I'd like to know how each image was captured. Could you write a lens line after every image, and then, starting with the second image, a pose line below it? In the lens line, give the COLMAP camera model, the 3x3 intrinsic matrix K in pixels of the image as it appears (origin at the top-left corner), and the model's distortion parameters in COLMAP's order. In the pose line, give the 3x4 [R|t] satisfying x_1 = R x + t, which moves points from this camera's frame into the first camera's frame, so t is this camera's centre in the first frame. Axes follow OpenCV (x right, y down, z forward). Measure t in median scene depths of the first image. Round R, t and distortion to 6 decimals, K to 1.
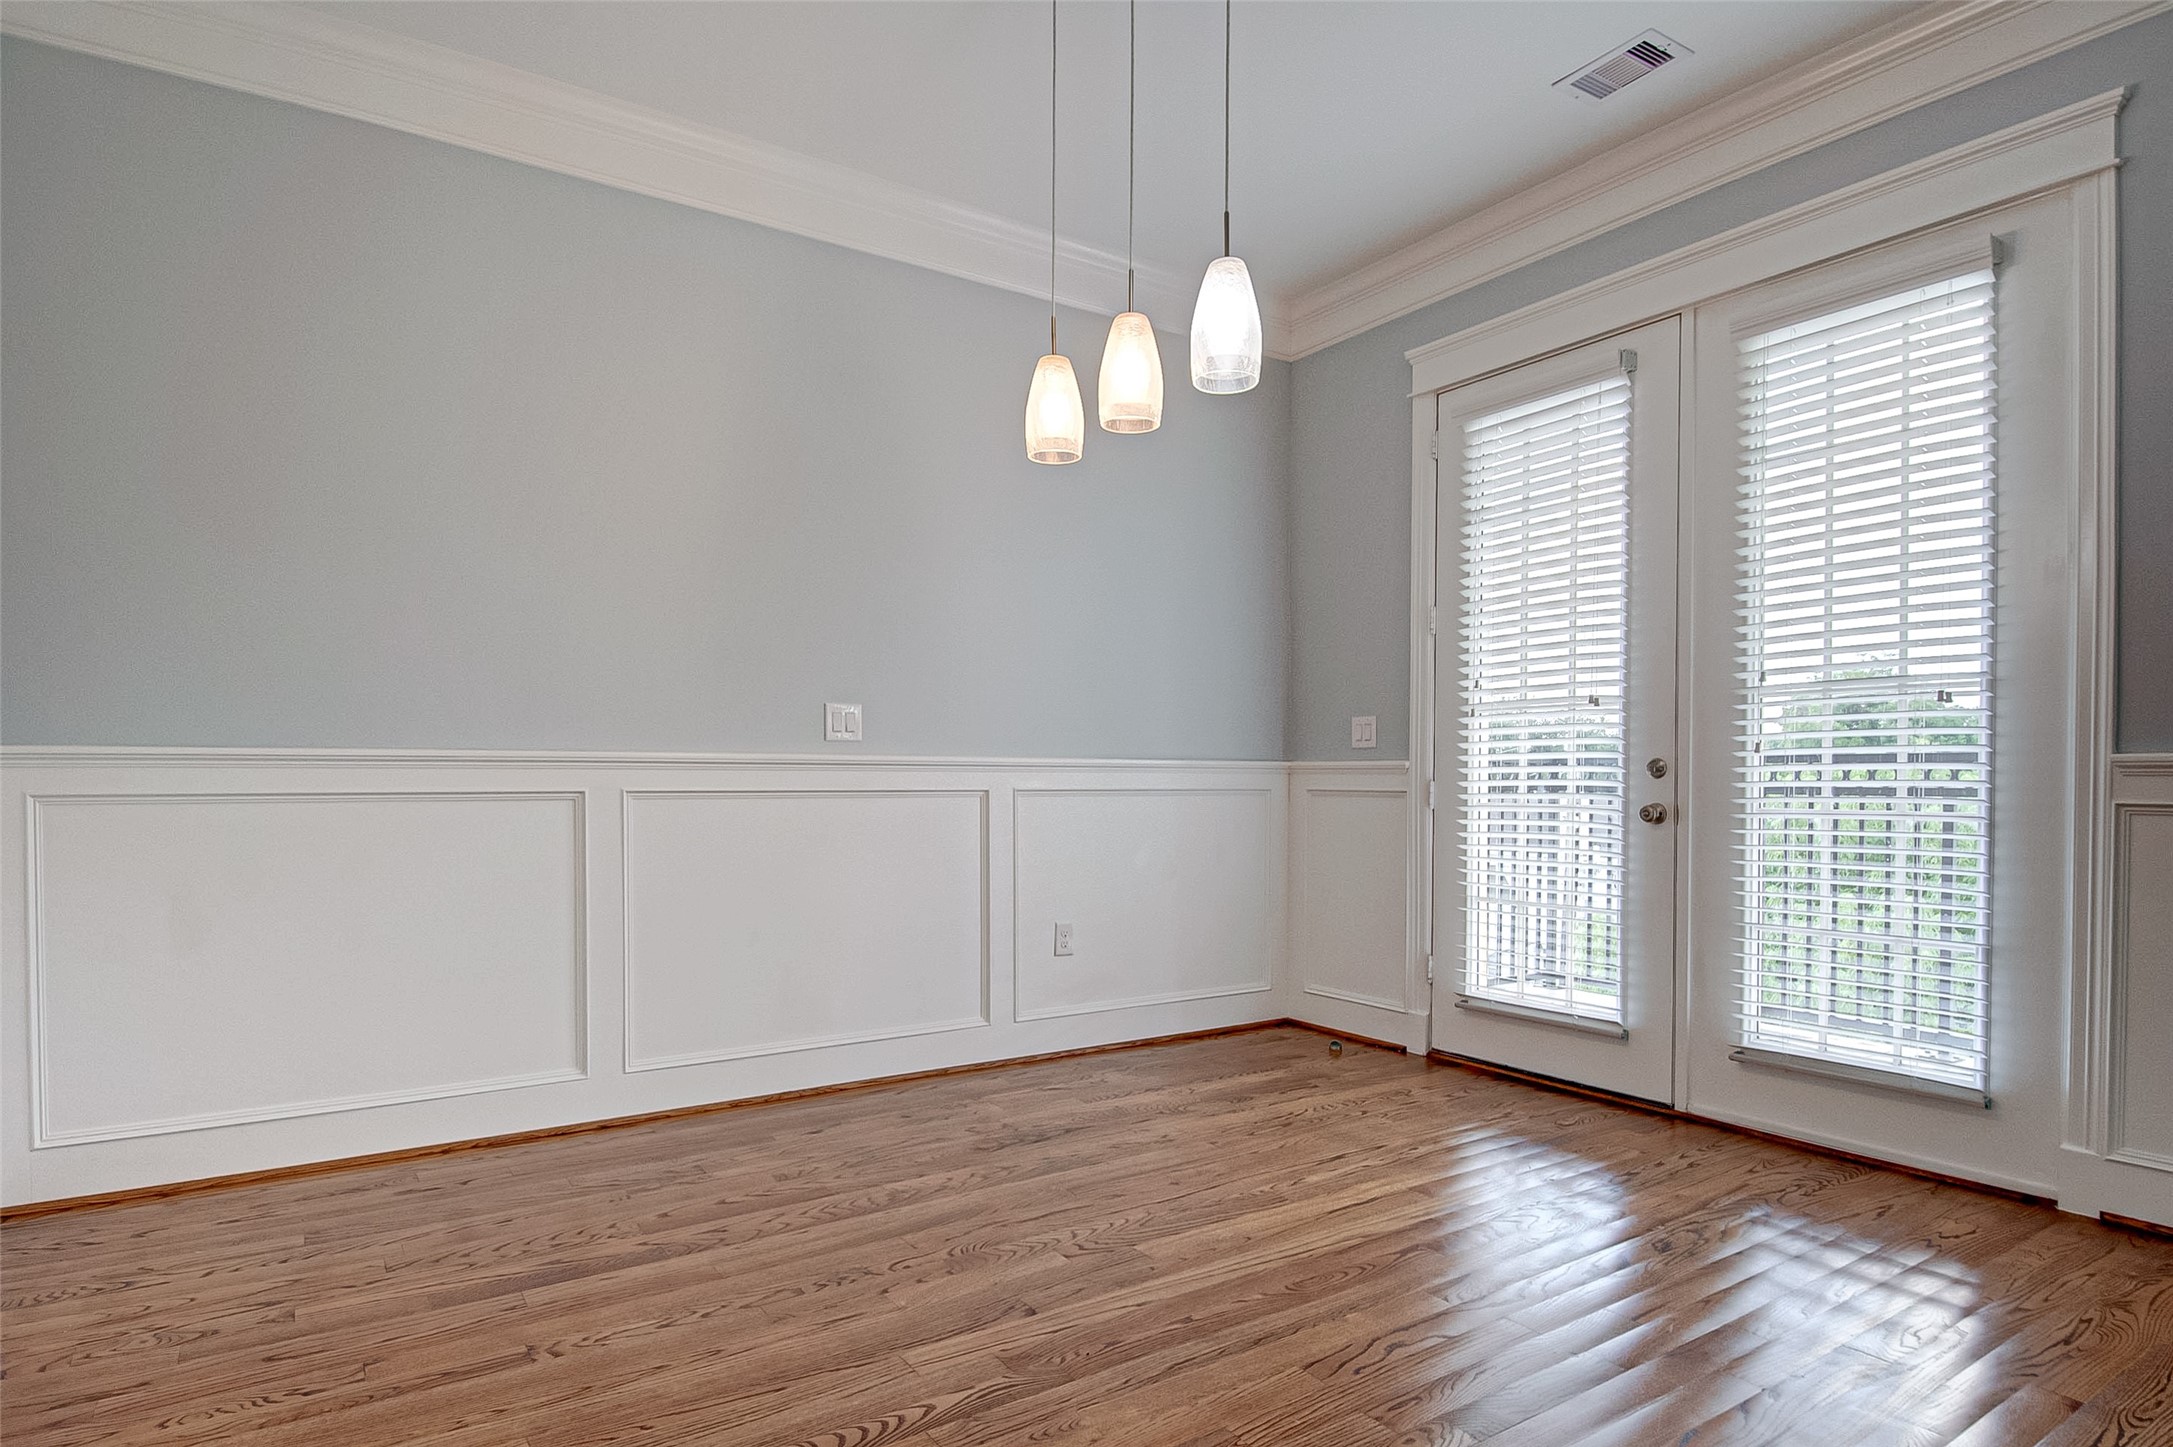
lens RADIAL K [[1165.9, 0, 1090.8], [0, 1165.9, 789.7], [0, 0, 1]] dist [-0.002945, -0.001793]
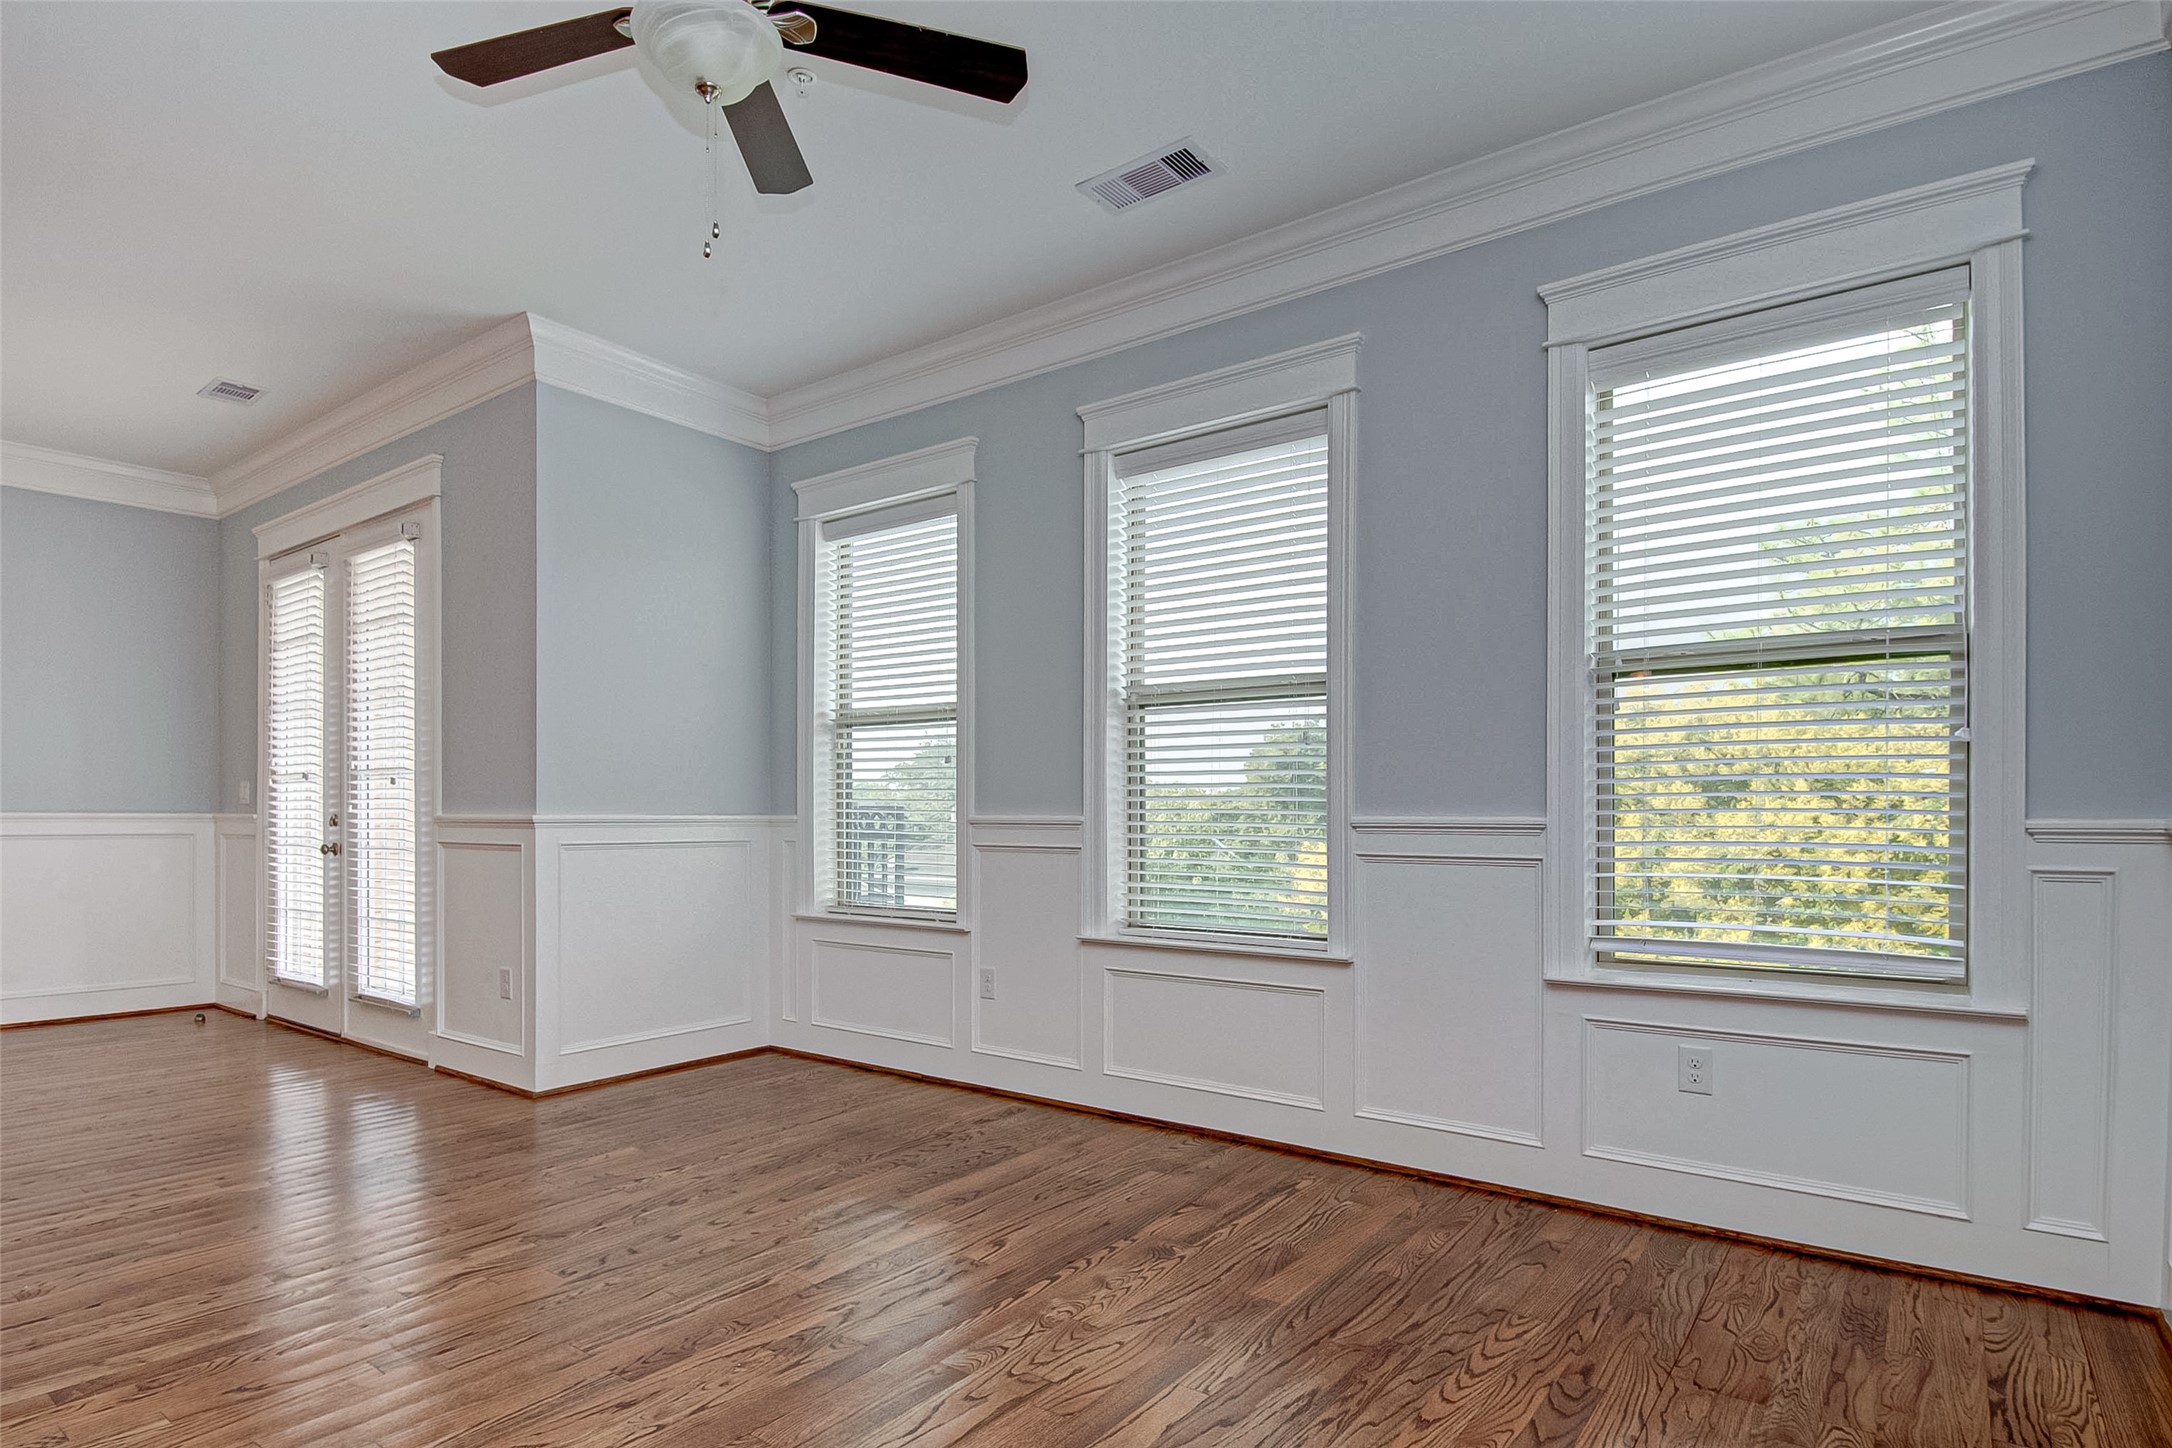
lens RADIAL K [[1127.2, 0, 1059.6], [0, 1127.2, 813.9], [0, 0, 1]] dist [-0.001117, -0.000570]
pose [[0.945915, -0.000095, 0.324415, 0.938895], [0.005222, 0.999875, -0.014932, 0.001932], [-0.324373, 0.015819, 0.945797, -0.763711]]
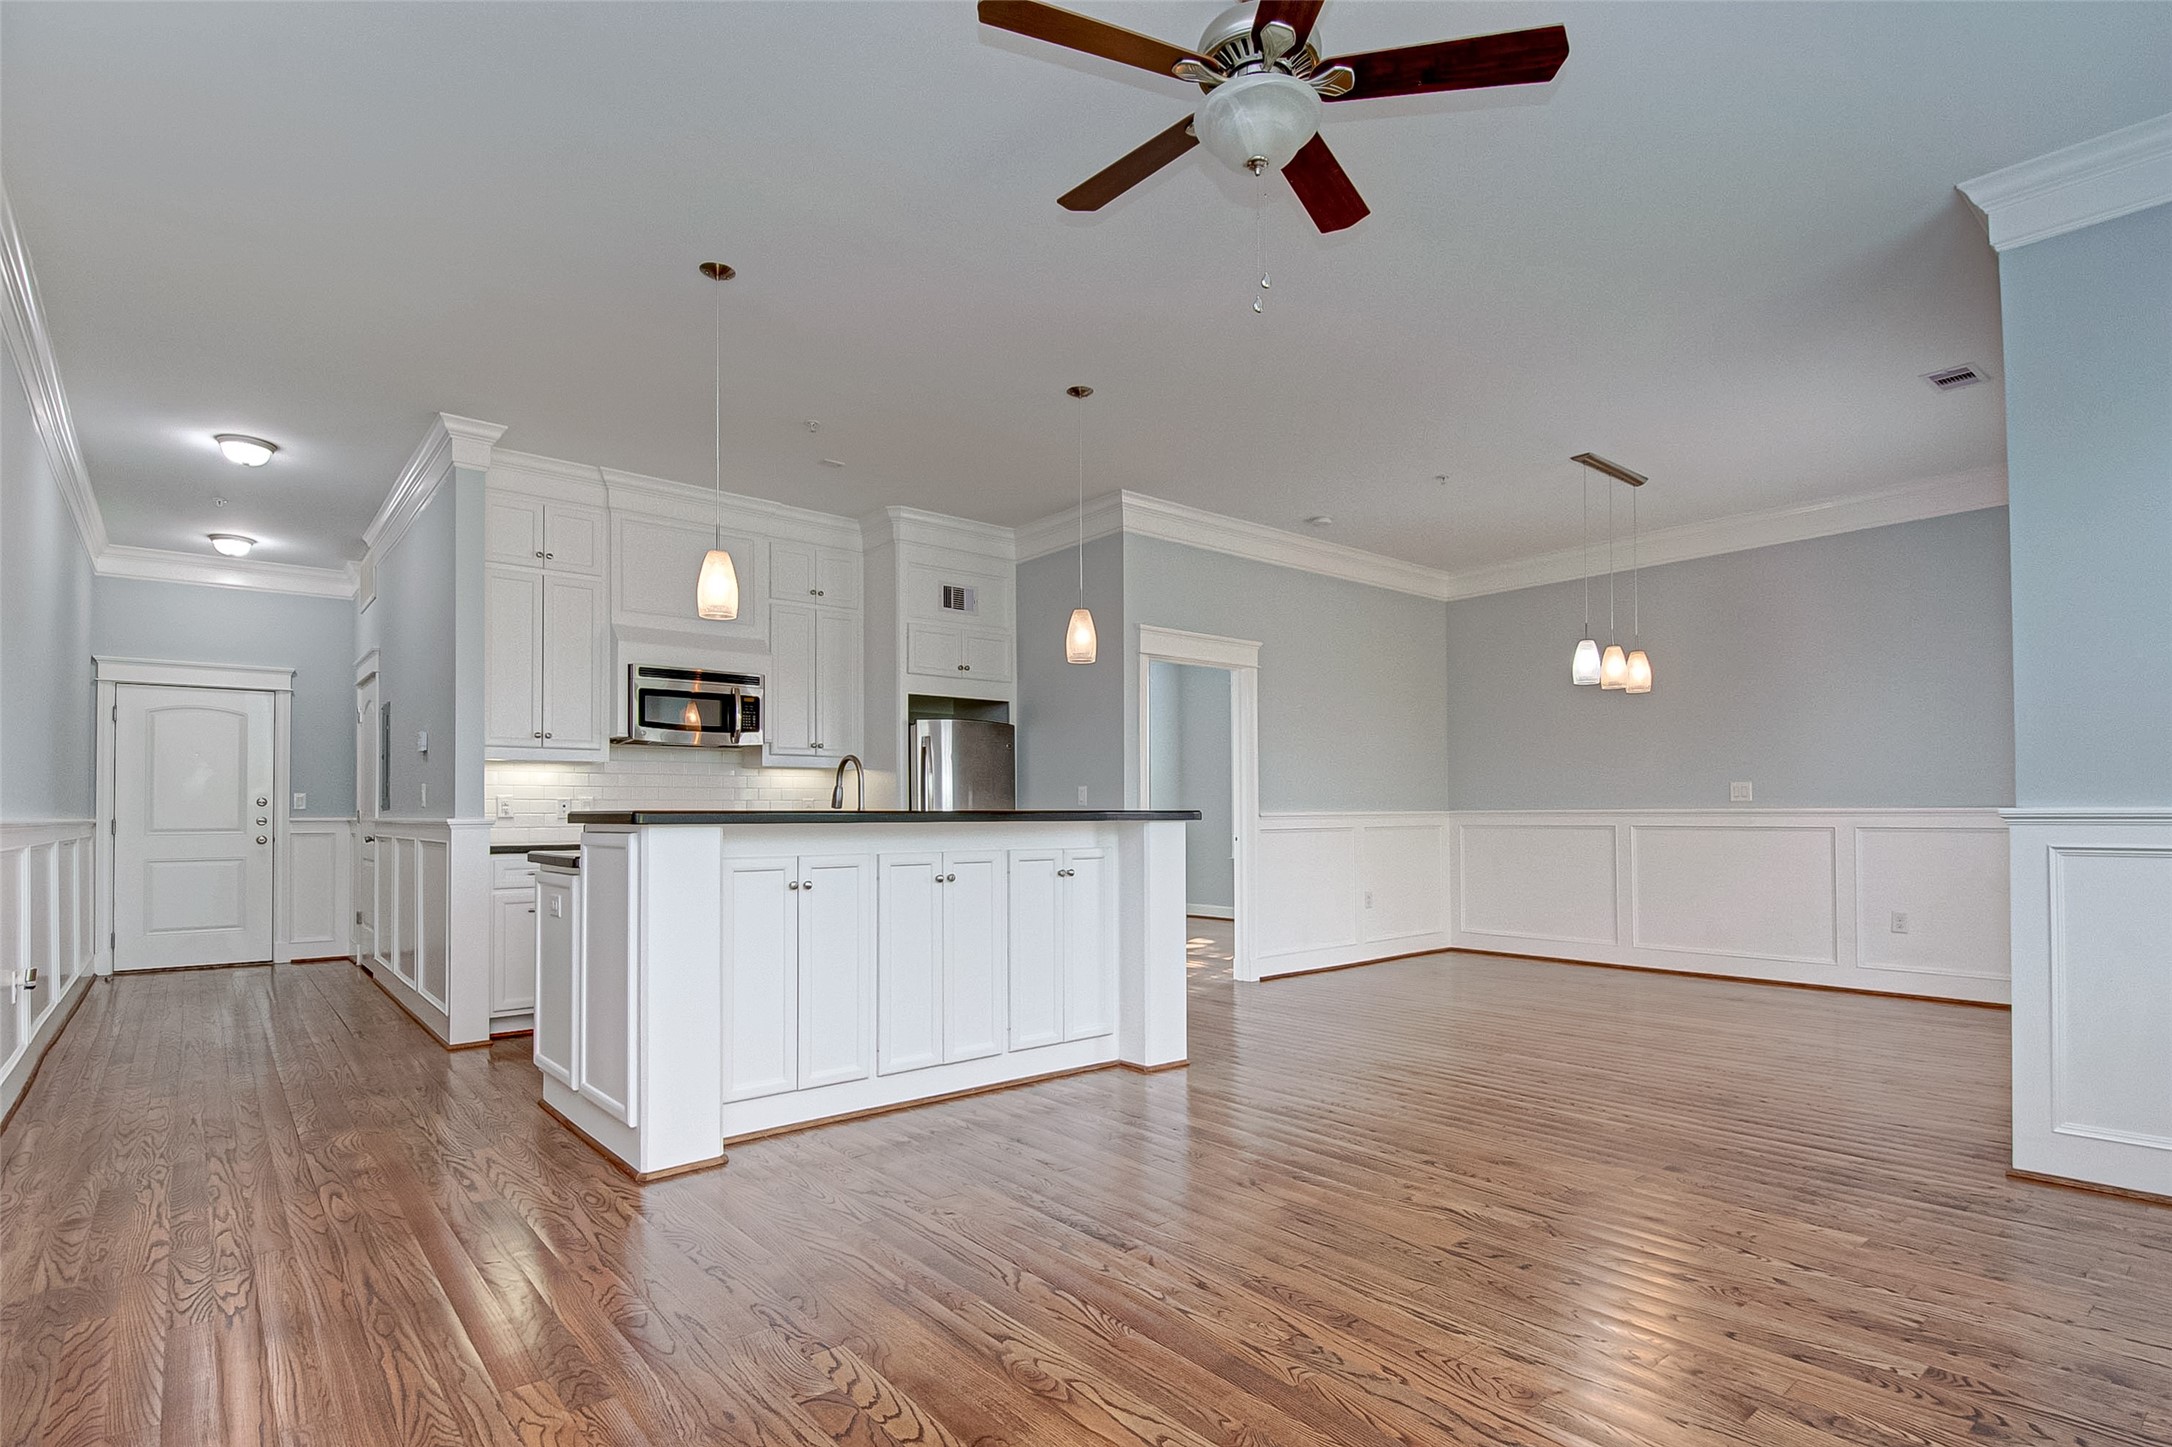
lens RADIAL K [[1081.1, 0, 1129.8], [0, 1081.1, 796.3], [0, 0, 1]] dist [0.001049, -0.000586]
pose [[0.126490, -0.019264, -0.991781, 1.606434], [-0.007775, 0.999761, -0.020411, -0.004959], [0.991937, 0.010292, 0.126310, -0.276390]]
